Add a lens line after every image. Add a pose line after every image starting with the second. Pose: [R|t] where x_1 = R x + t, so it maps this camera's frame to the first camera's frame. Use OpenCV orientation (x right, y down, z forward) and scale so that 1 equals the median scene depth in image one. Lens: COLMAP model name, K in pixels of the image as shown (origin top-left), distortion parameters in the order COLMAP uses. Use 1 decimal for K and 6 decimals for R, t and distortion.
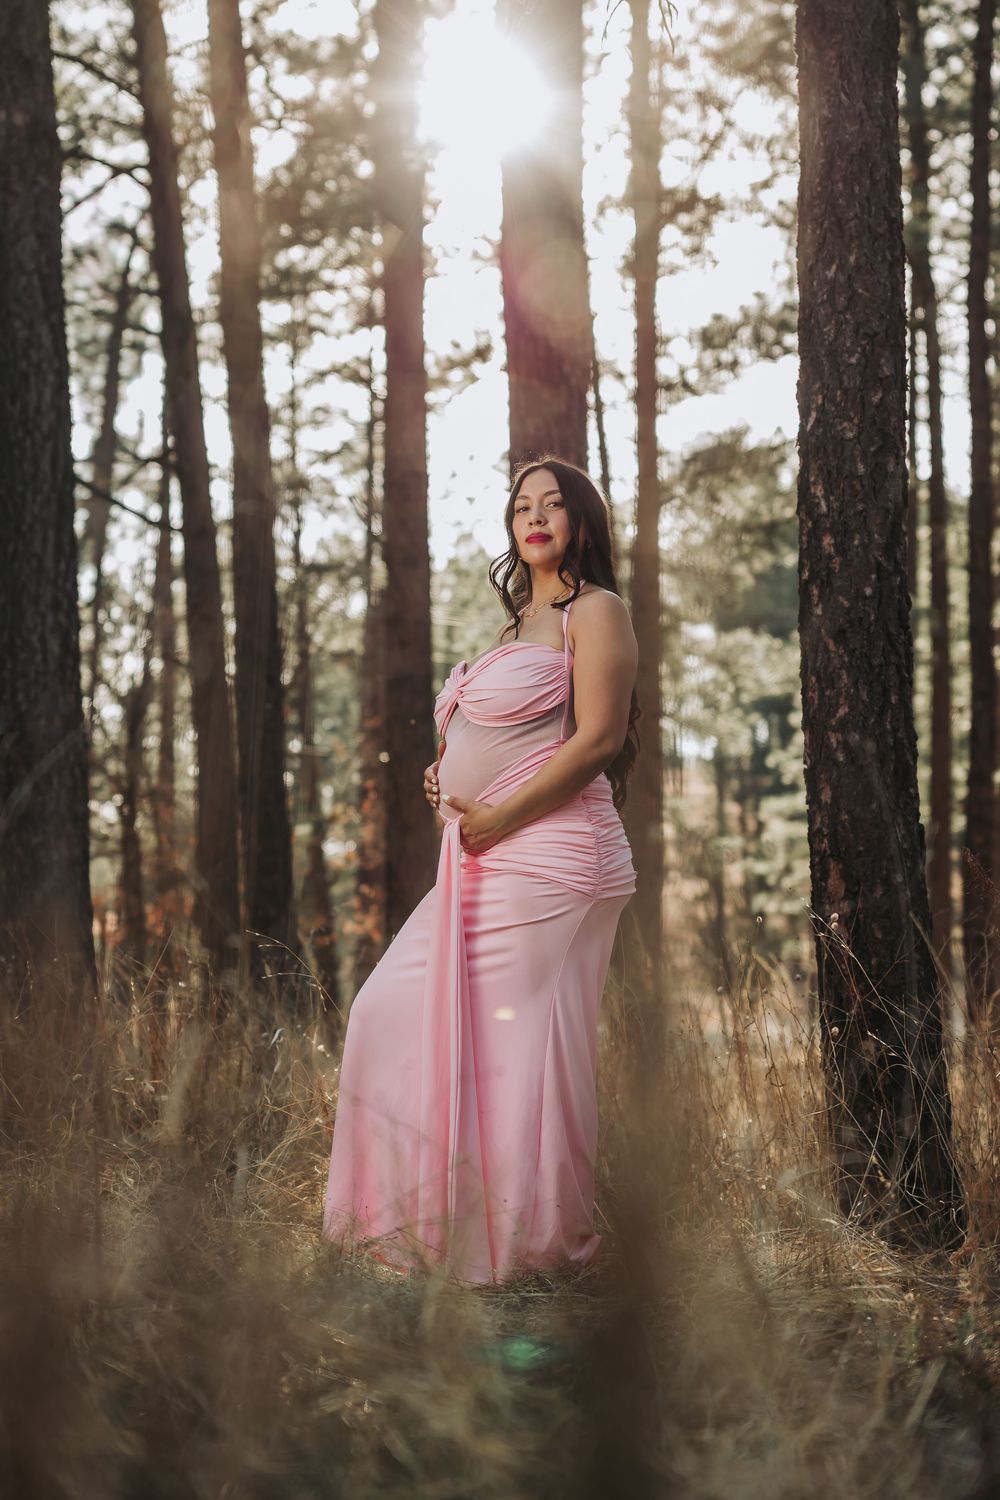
lens RADIAL K [[3069.7, 0, 499.7], [0, 3069.7, 749.1], [0, 0, 1]] dist [-0.036667, 0.000000]
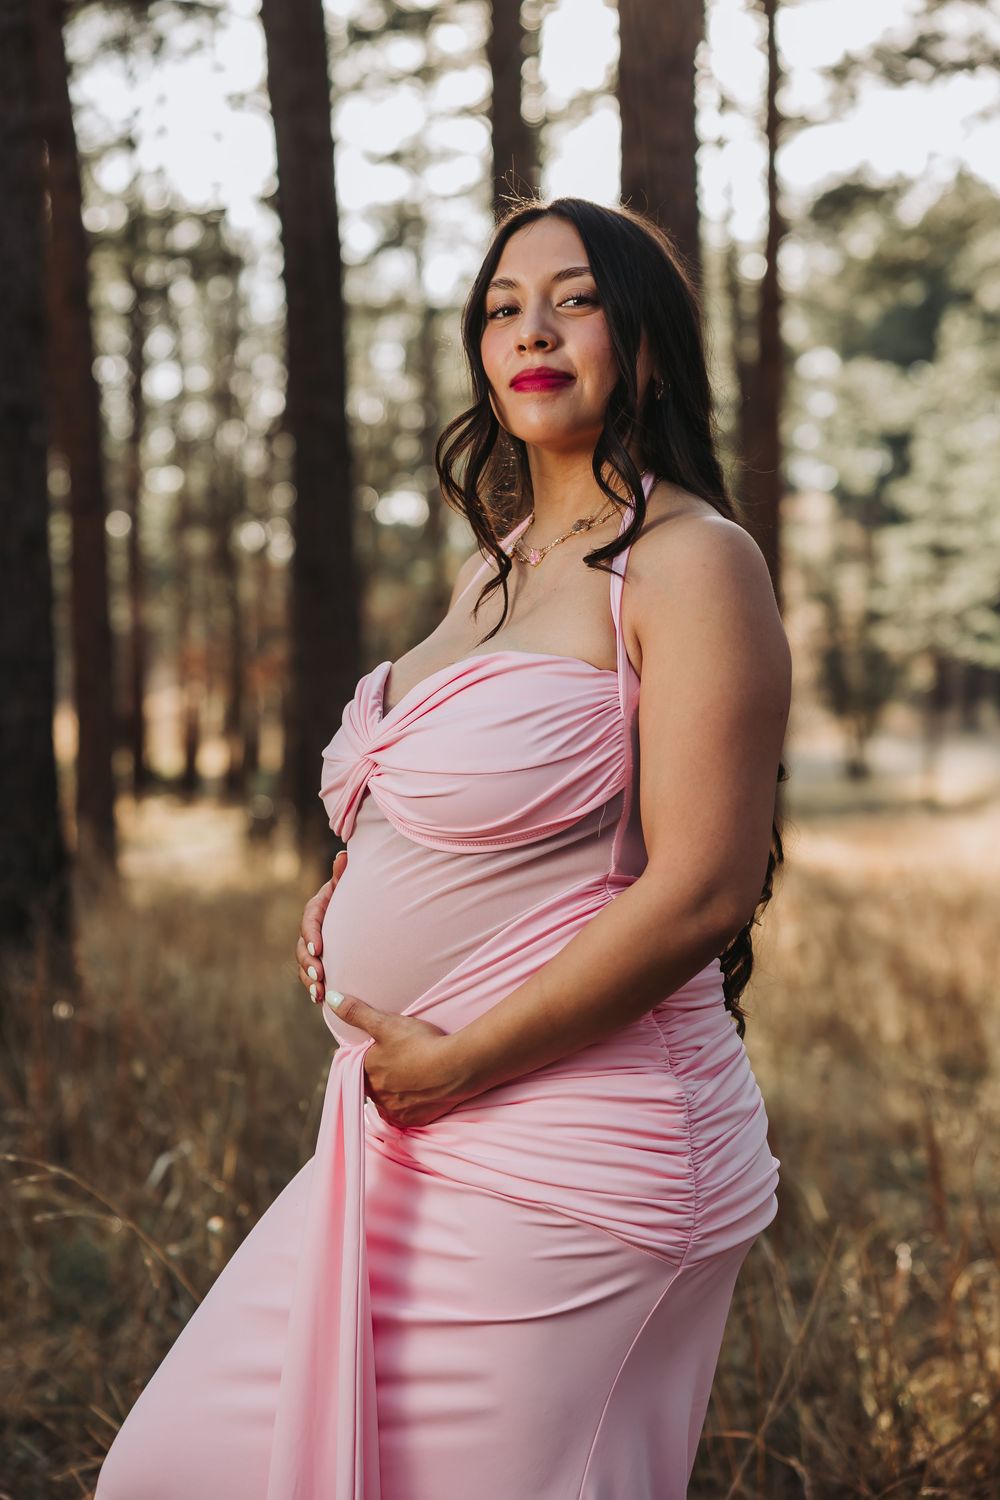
lens RADIAL K [[2832.2, 0, 500.7], [0, 2832.2, 751.2], [0, 0, 1]] dist [-0.147656, 0.000000]
pose [[0.998947, 0.005045, -0.045608, 0.022038], [-0.000461, 0.994991, 0.099959, -0.054253], [0.045884, -0.099833, 0.993946, 0.630247]]
